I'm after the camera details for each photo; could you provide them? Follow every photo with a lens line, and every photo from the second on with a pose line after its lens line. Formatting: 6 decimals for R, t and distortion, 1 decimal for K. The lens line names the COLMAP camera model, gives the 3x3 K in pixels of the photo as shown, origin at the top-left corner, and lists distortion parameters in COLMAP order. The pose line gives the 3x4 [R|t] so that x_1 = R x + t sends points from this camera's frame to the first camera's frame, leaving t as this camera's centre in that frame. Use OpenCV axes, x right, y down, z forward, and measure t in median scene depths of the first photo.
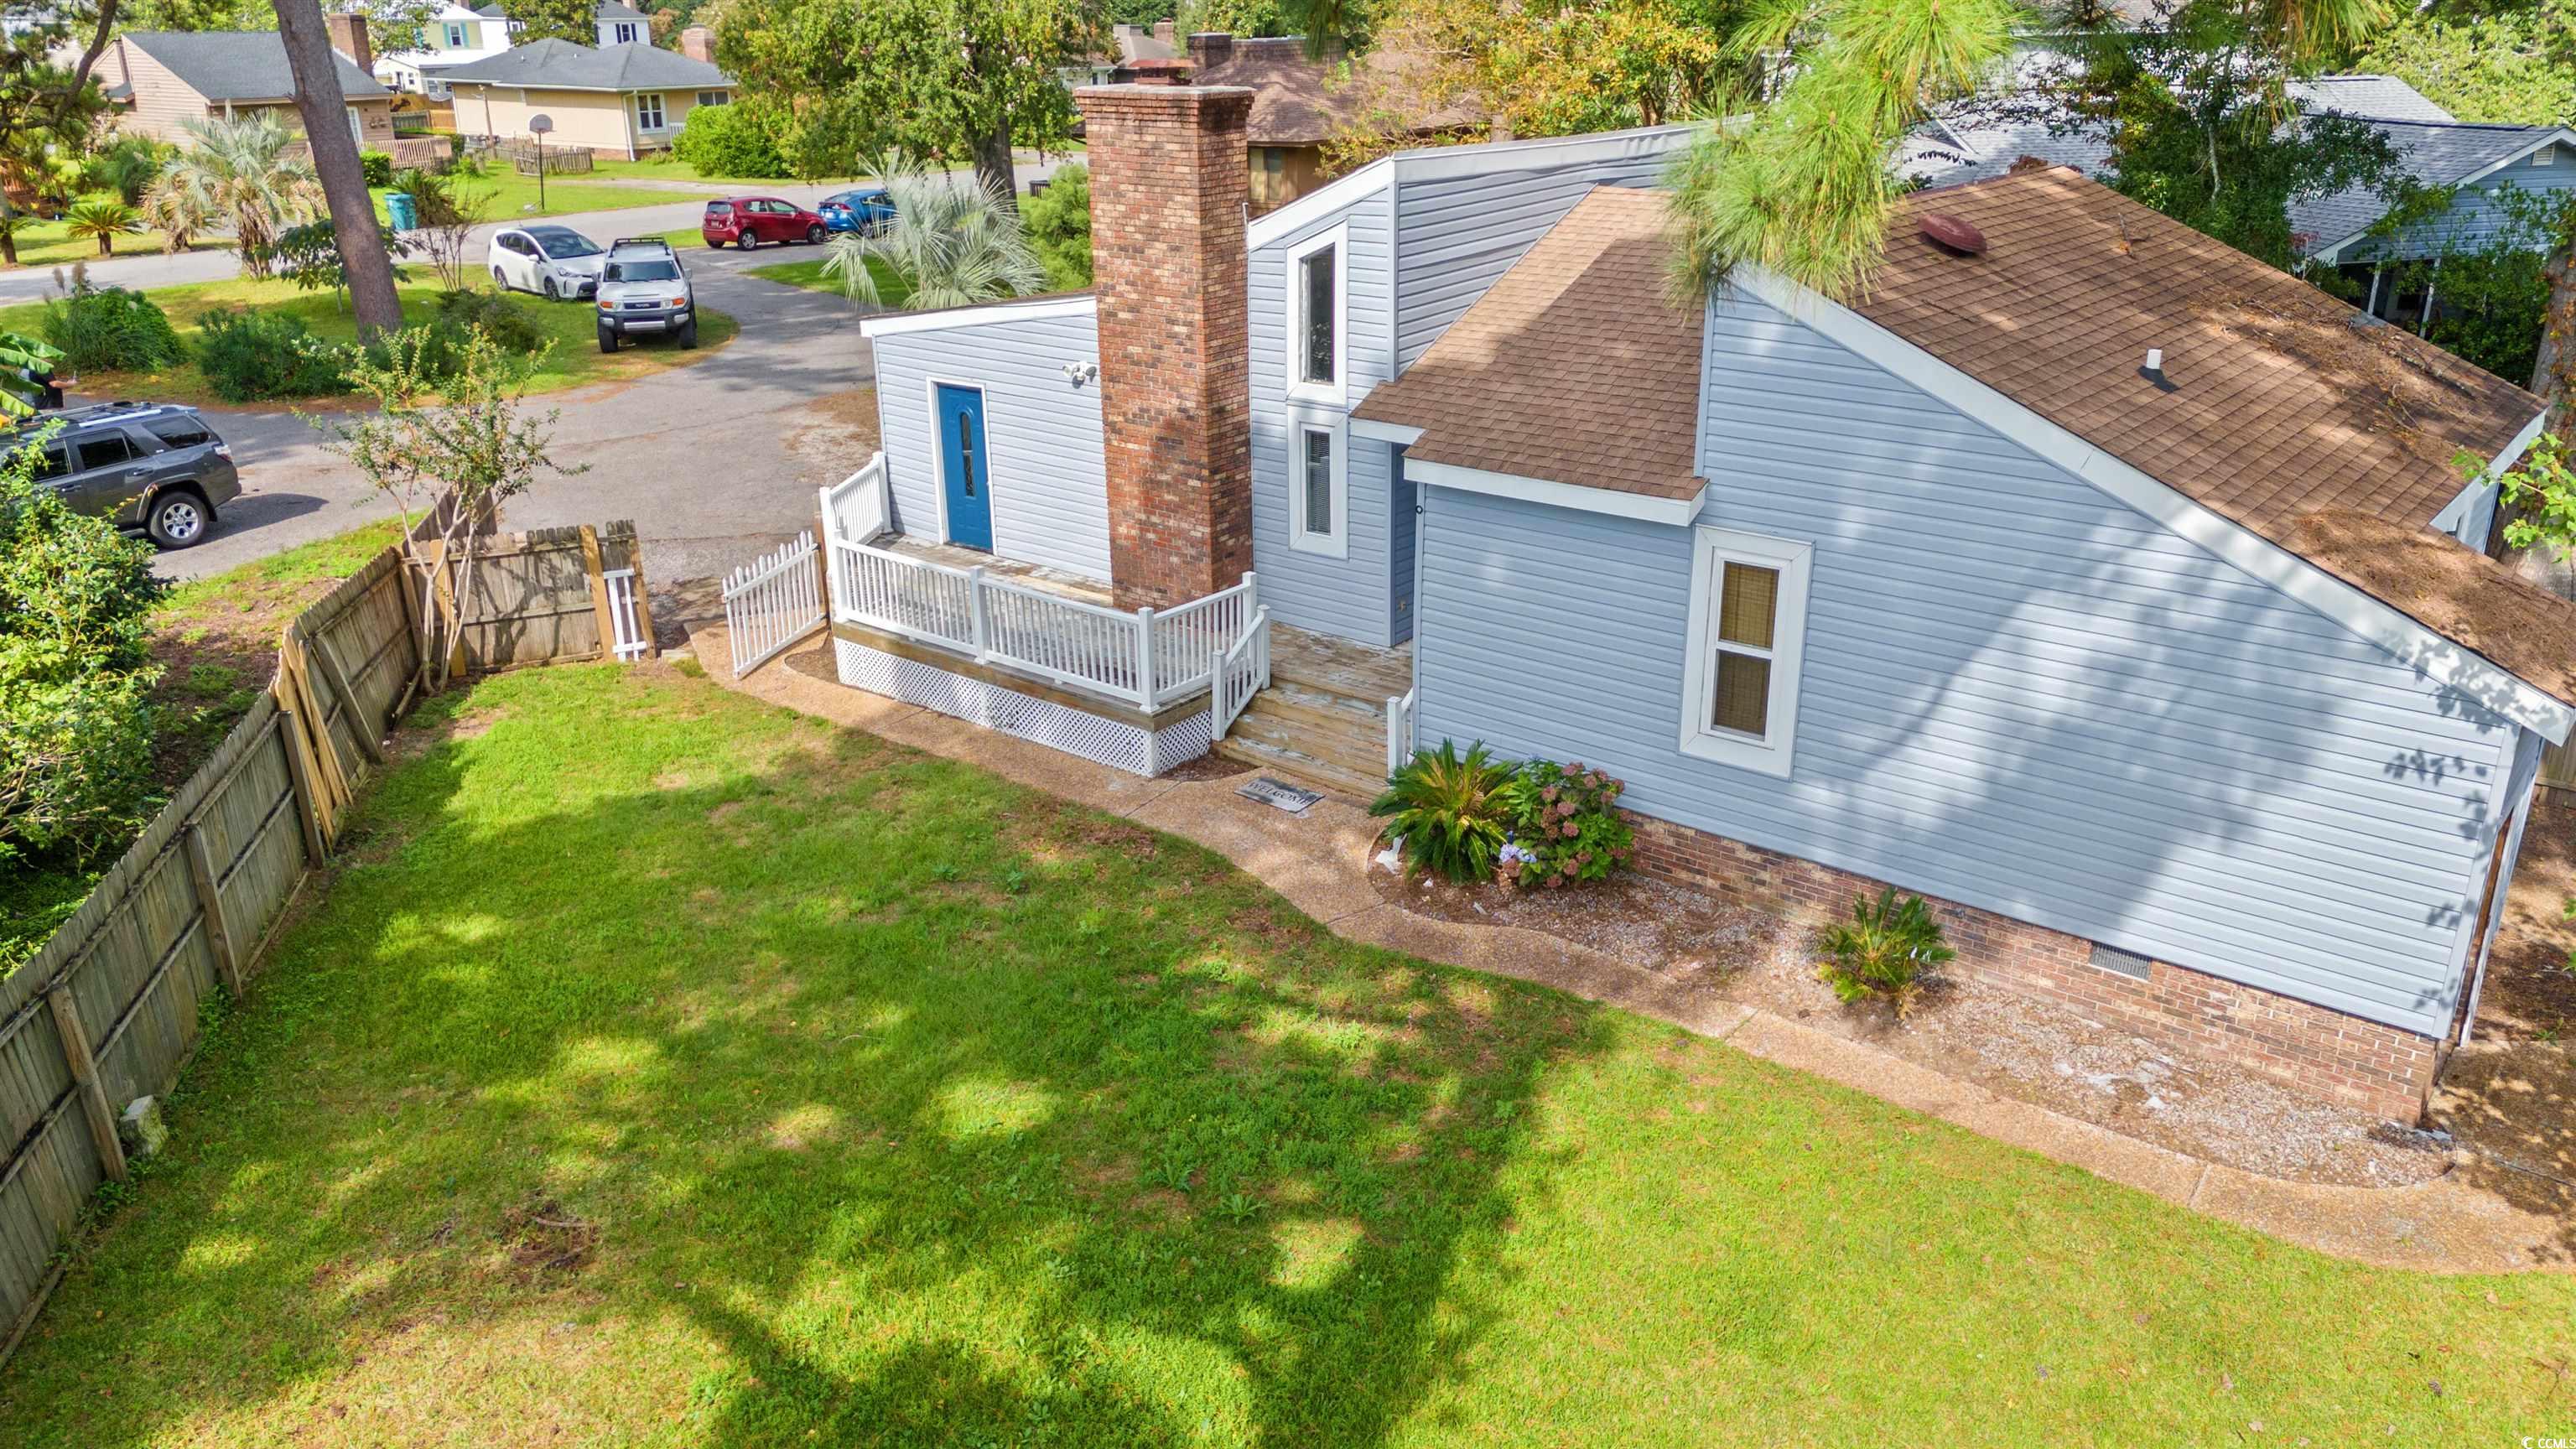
lens RADIAL K [[1884.1, 0, 1315.3], [0, 1884.1, 736.0], [0, 0, 1]] dist [0.036656, -0.008234]
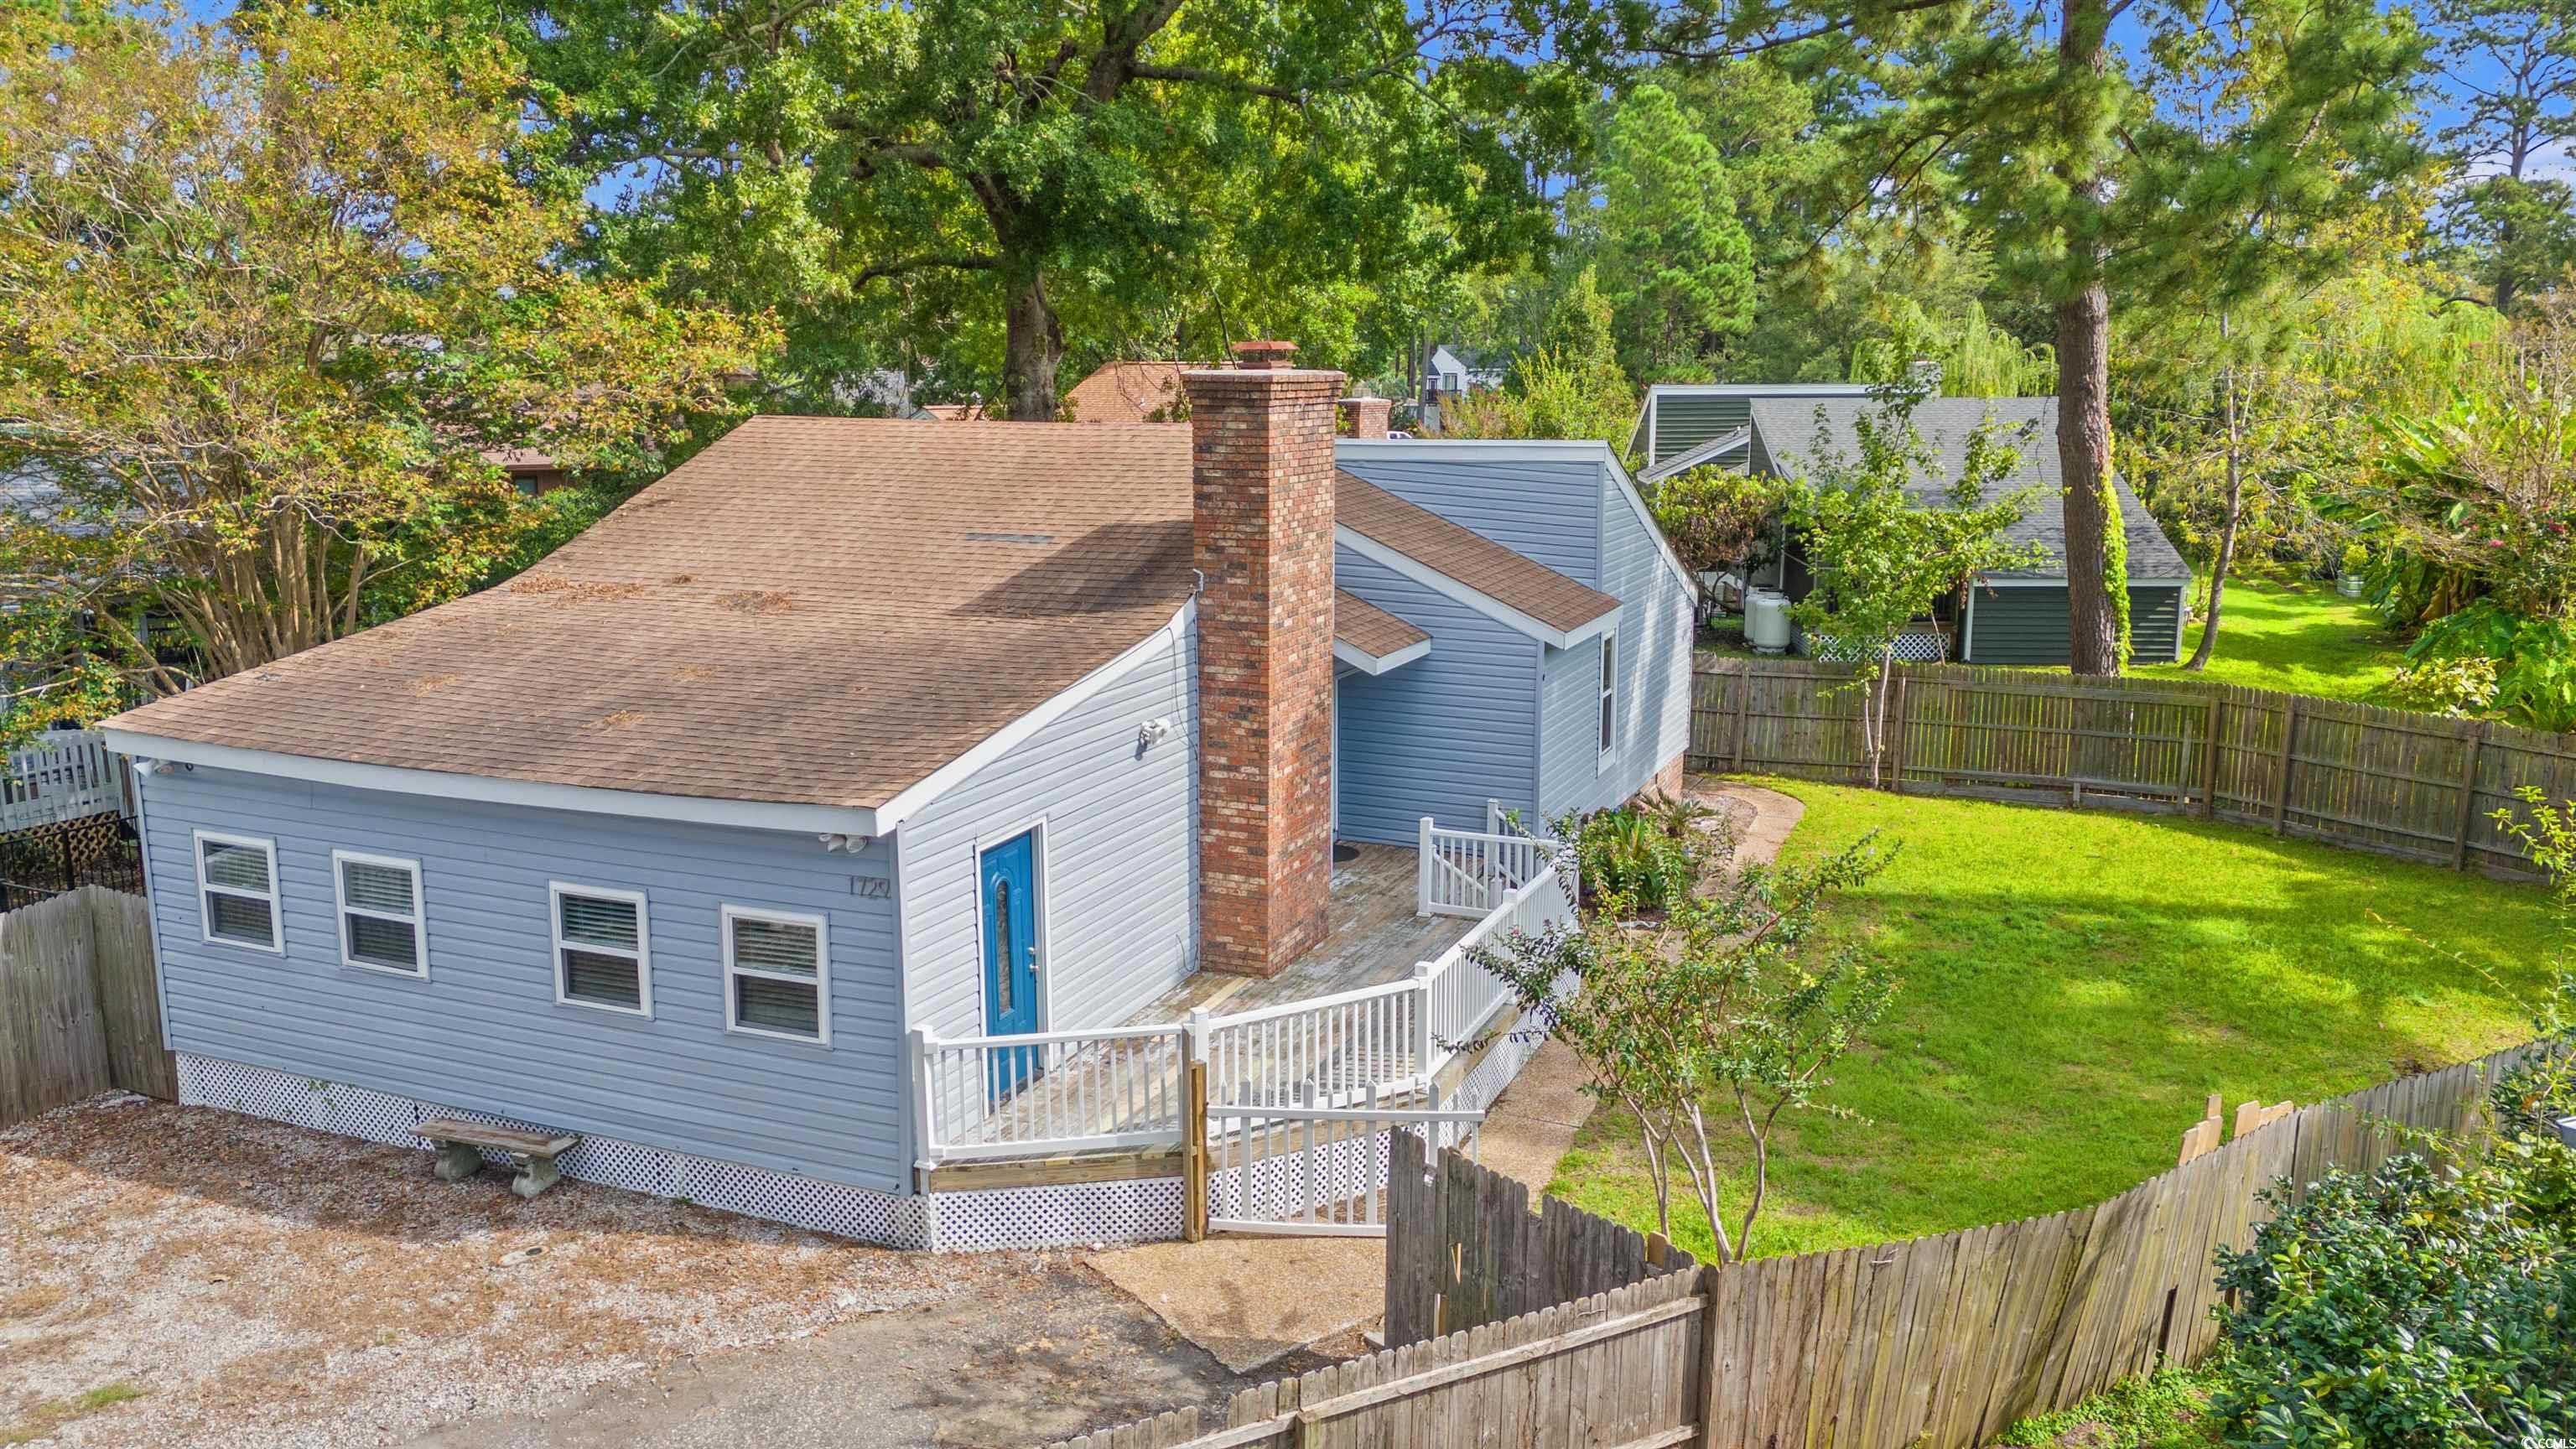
lens RADIAL K [[1884.1, 0, 1274.7], [0, 1884.1, 735.3], [0, 0, 1]] dist [0.036656, -0.008234]
pose [[-0.260031, -0.178785, 0.948905, -1.103597], [0.349987, 0.898436, 0.265184, -0.484899], [-0.899941, 0.401060, -0.171049, 1.397298]]
